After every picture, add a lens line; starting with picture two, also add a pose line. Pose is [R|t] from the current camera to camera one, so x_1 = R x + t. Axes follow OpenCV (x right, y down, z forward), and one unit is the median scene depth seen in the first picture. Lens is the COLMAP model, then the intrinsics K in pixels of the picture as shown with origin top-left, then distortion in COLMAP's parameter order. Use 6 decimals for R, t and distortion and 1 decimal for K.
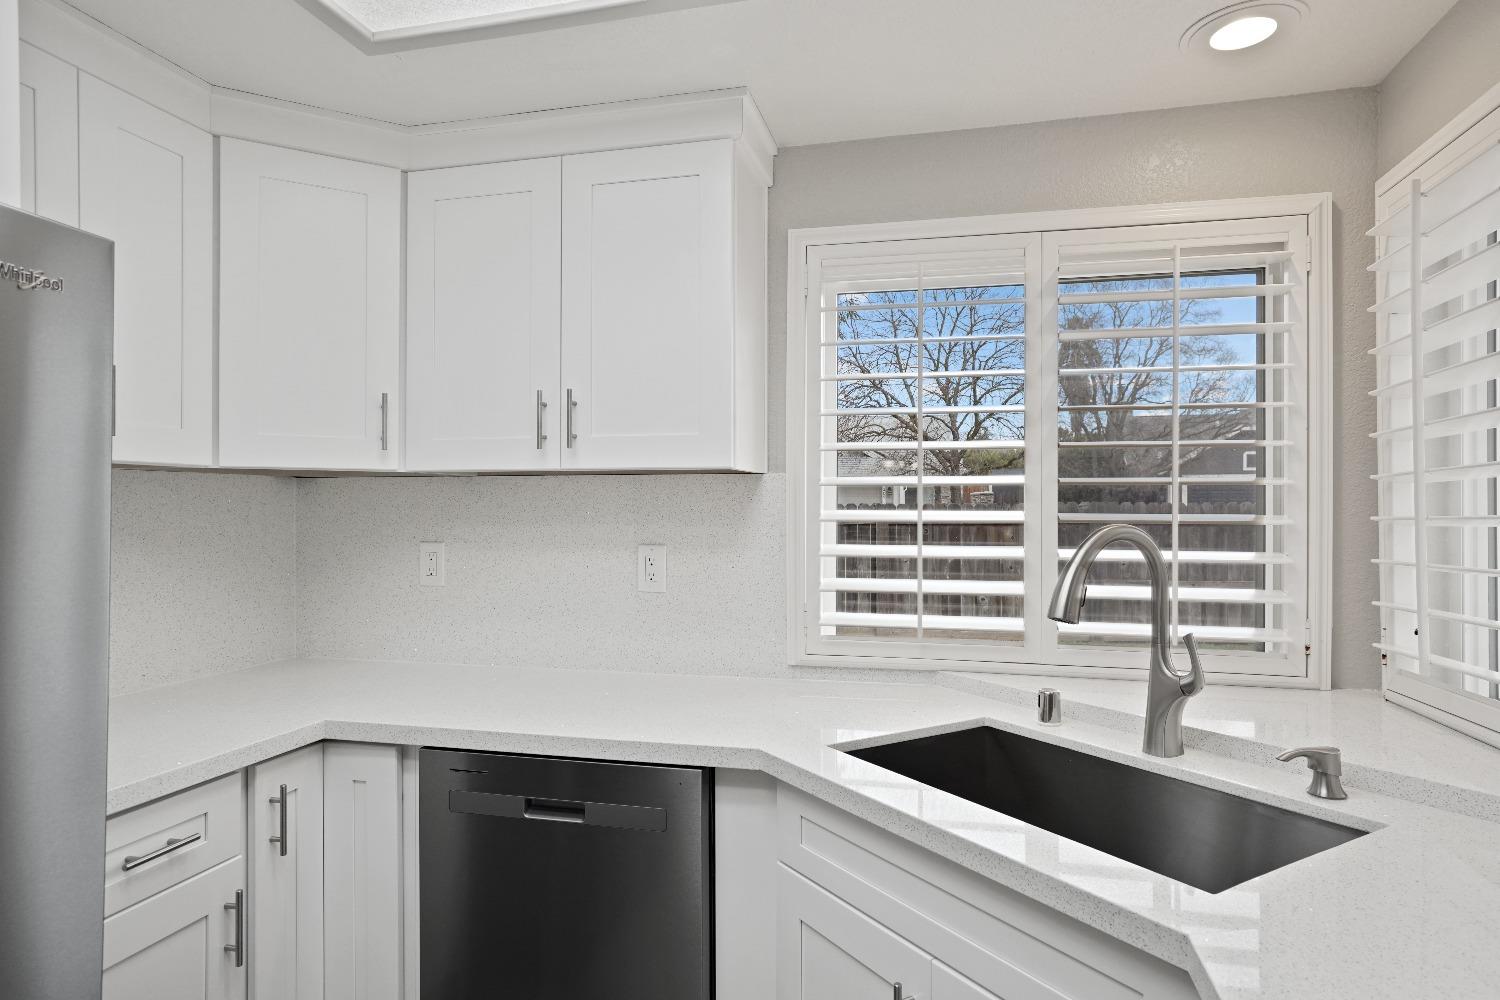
lens RADIAL K [[882.1, 0, 761.4], [0, 882.1, 502.9], [0, 0, 1]] dist [-0.025130, 0.025240]
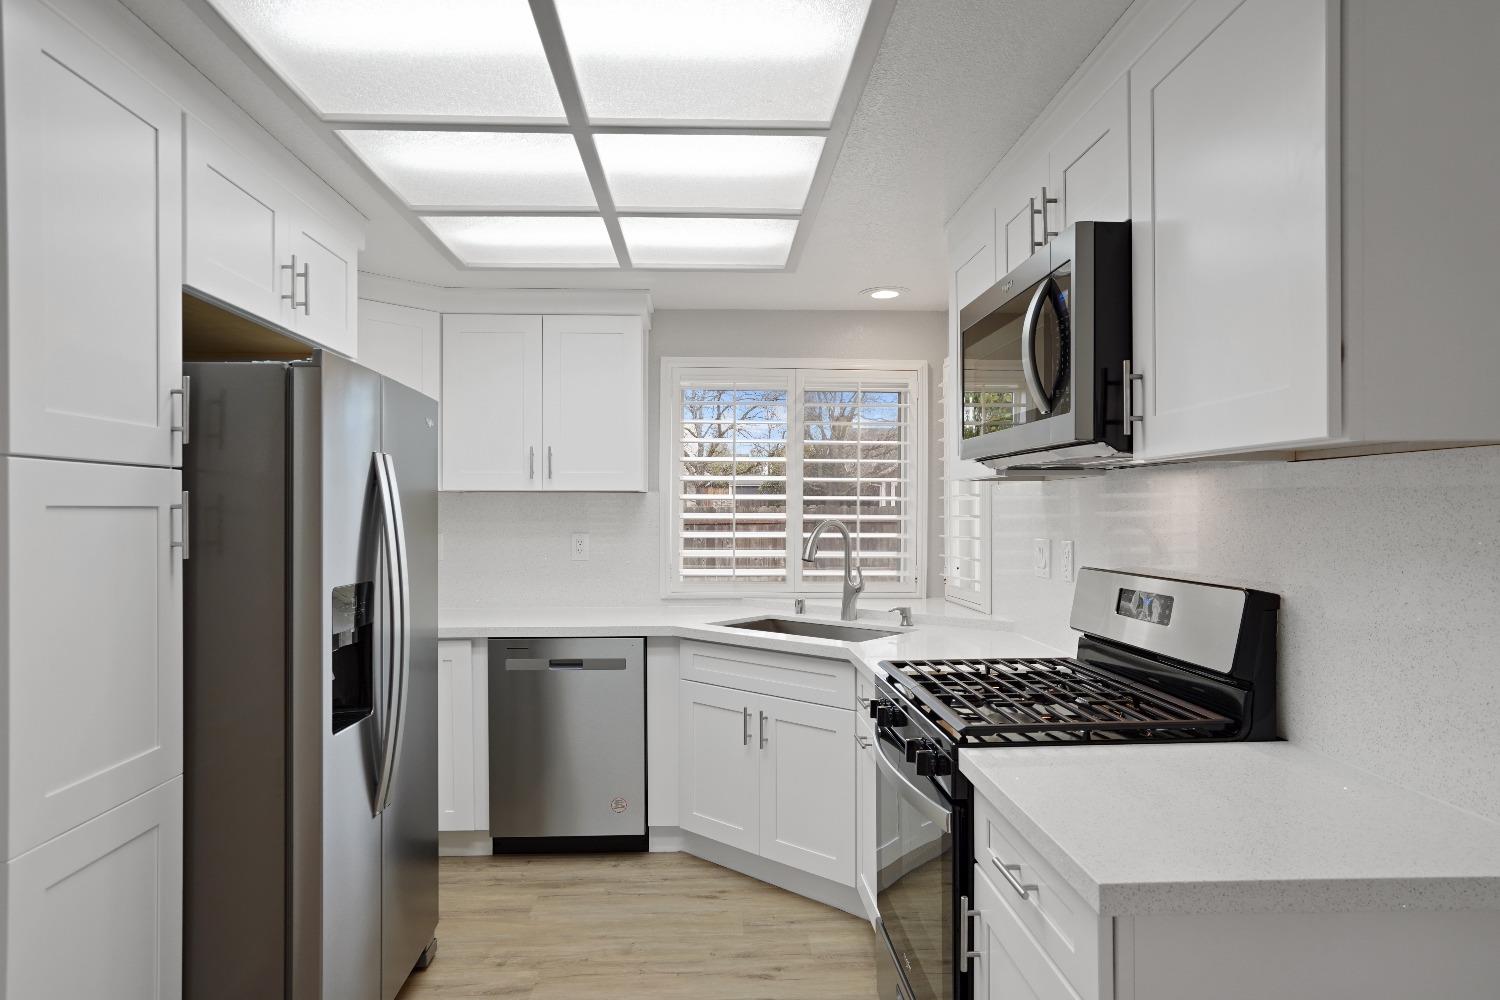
lens RADIAL K [[882.1, 0, 746.0], [0, 882.1, 512.9], [0, 0, 1]] dist [-0.025130, 0.025240]
pose [[0.961450, -0.000350, 0.274979, -0.324042], [-0.003285, 0.999913, 0.012759, -0.016697], [-0.274960, -0.013170, 0.961366, -0.851224]]
